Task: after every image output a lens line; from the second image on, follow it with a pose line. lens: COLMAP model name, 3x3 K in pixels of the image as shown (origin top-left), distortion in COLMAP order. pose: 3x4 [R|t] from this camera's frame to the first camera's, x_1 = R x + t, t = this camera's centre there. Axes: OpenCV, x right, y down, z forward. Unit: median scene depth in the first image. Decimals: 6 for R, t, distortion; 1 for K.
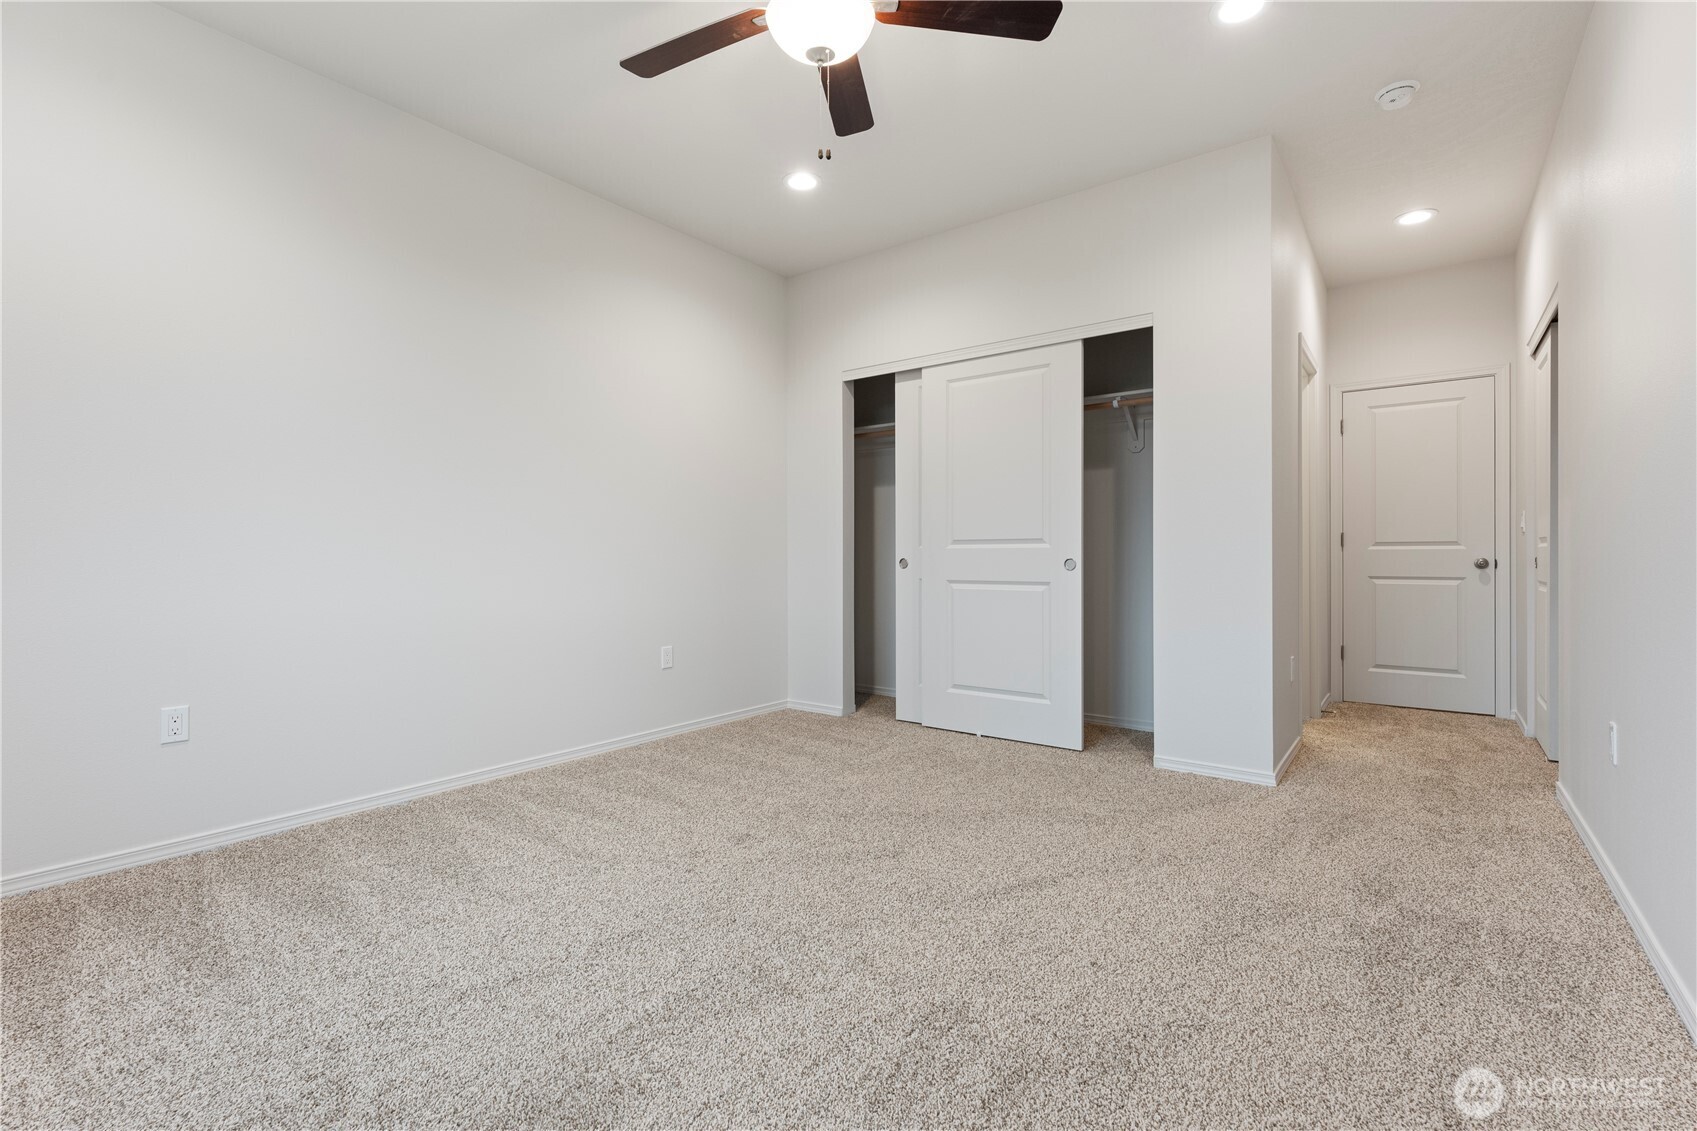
lens RADIAL K [[802.7, 0, 845.8], [0, 802.7, 566.6], [0, 0, 1]] dist [0.002341, -0.001457]
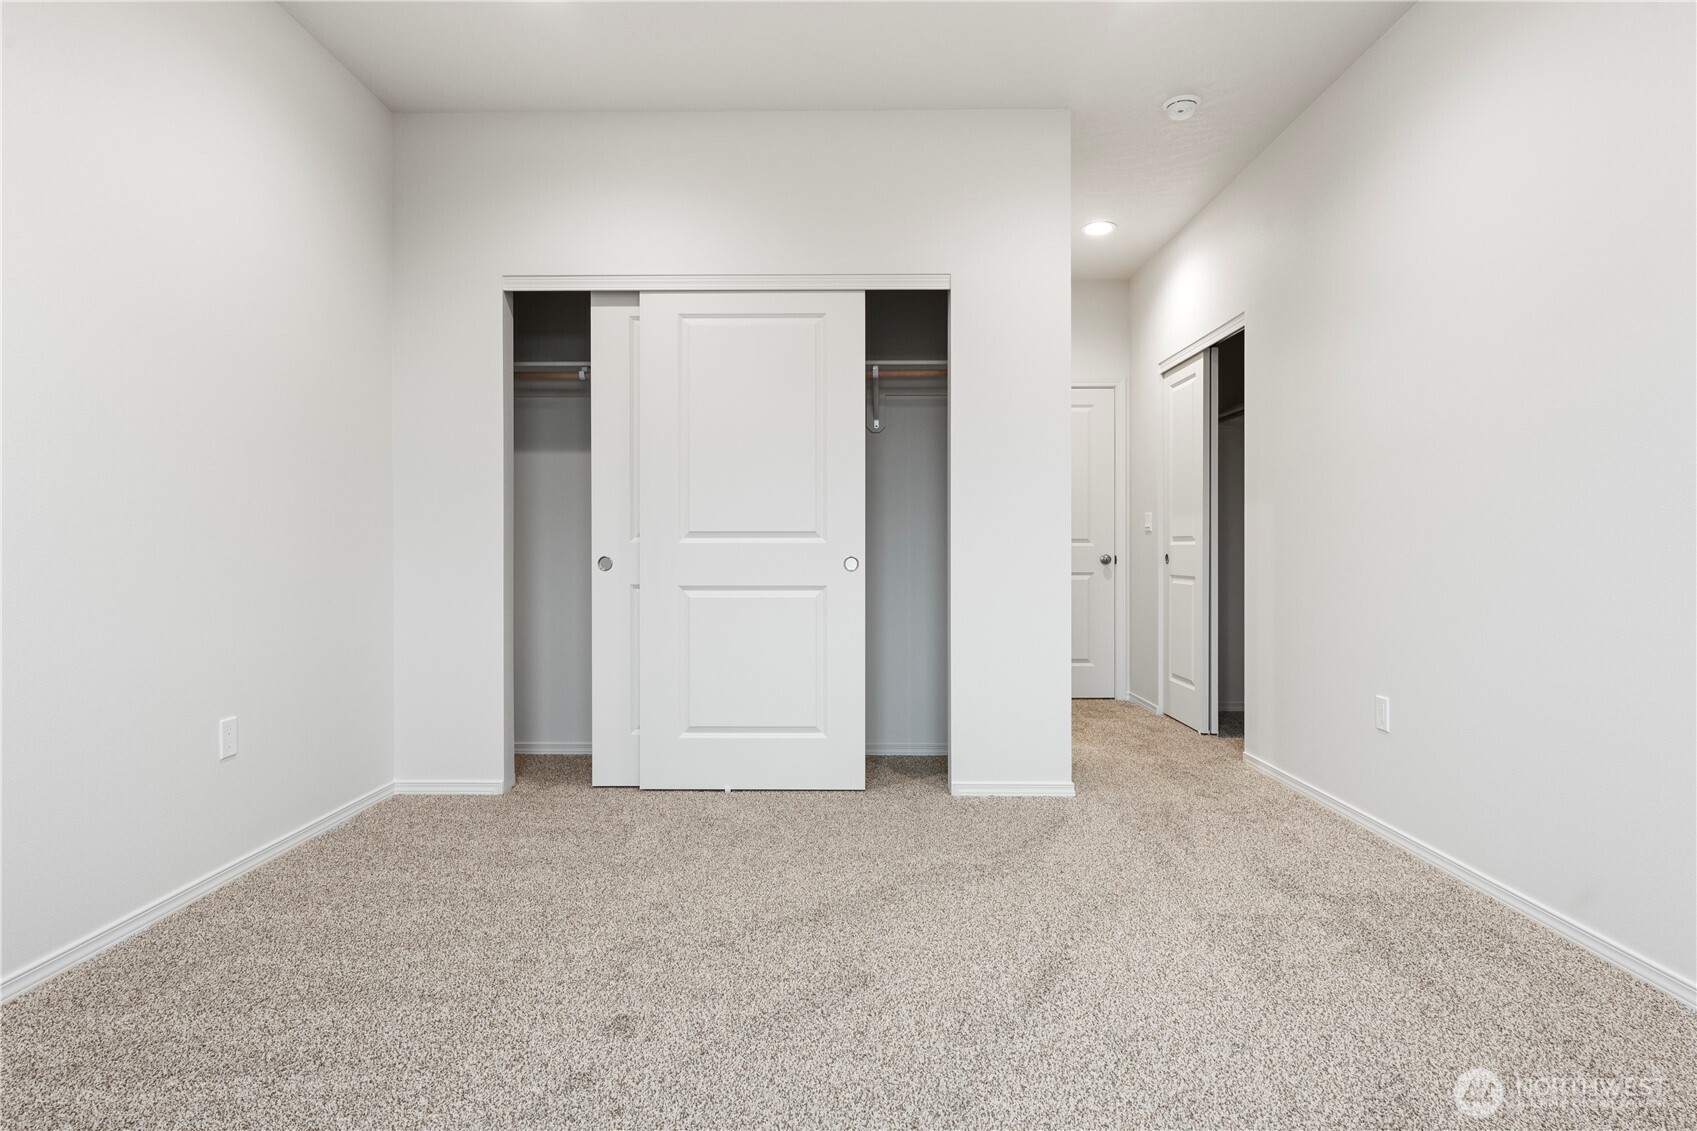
lens RADIAL K [[944.2, 0, 851.2], [0, 944.2, 560.7], [0, 0, 1]] dist [0.000095, -0.001907]
pose [[0.783369, -0.005860, 0.621529, -0.337132], [0.006176, 0.999980, 0.001644, -0.007847], [-0.621526, 0.002551, 0.783390, 0.263250]]
